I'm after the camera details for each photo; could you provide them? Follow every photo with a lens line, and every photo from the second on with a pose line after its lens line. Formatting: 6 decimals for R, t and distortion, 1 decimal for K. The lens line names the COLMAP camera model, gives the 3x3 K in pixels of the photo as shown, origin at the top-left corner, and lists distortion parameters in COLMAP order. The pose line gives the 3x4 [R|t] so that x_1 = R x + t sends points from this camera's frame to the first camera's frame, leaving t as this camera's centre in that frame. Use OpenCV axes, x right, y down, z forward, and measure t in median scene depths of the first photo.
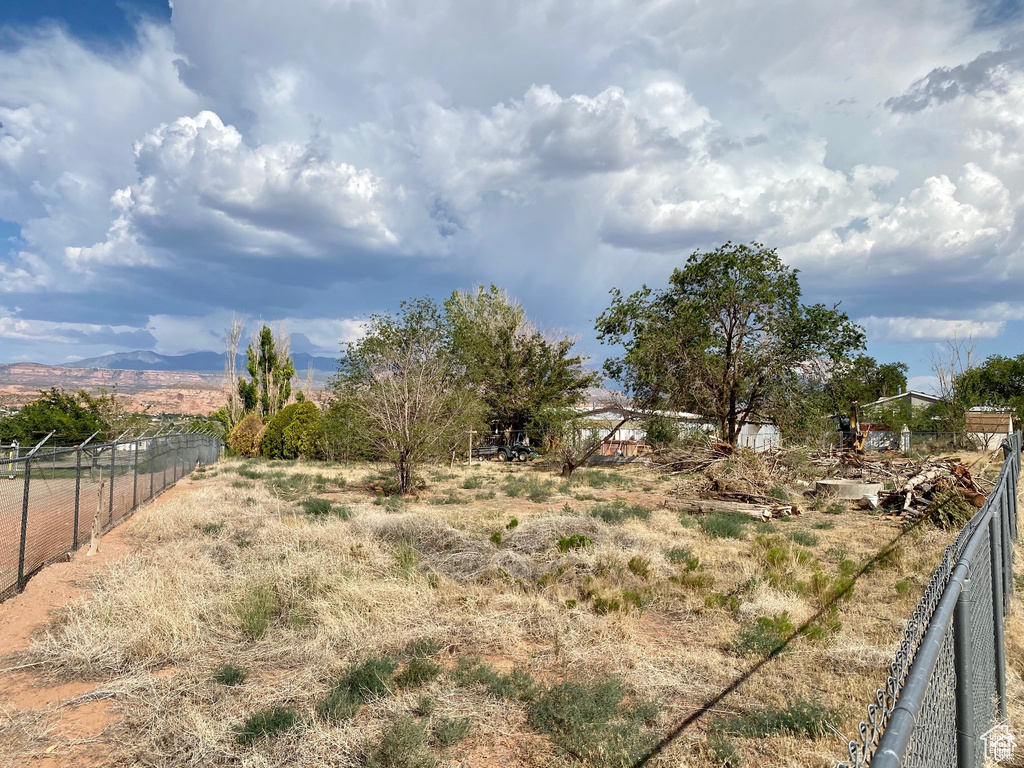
lens RADIAL K [[782.1, 0, 517.3], [0, 782.1, 384.9], [0, 0, 1]] dist [0.036702, -0.000567]
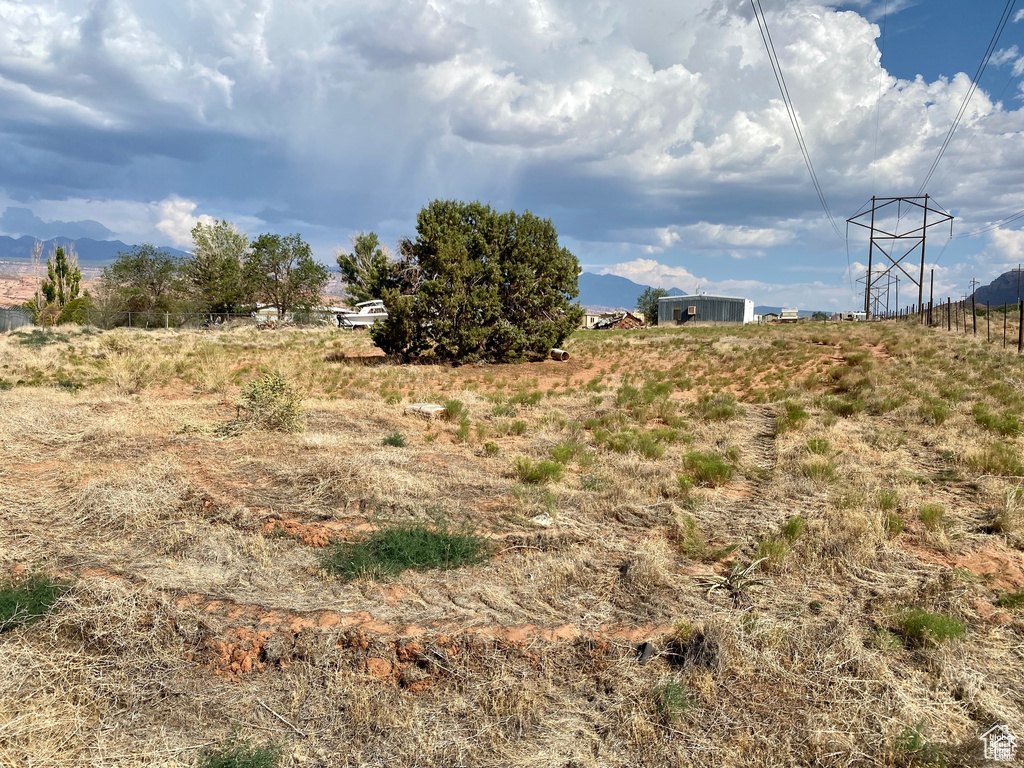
lens RADIAL K [[782.1, 0, 517.2], [0, 782.1, 380.5], [0, 0, 1]] dist [0.036702, -0.000567]
pose [[0.980630, -0.009606, 0.195632, 0.259345], [-0.015156, 0.992081, 0.124683, -0.022525], [-0.195281, -0.125233, 0.972719, -0.734187]]
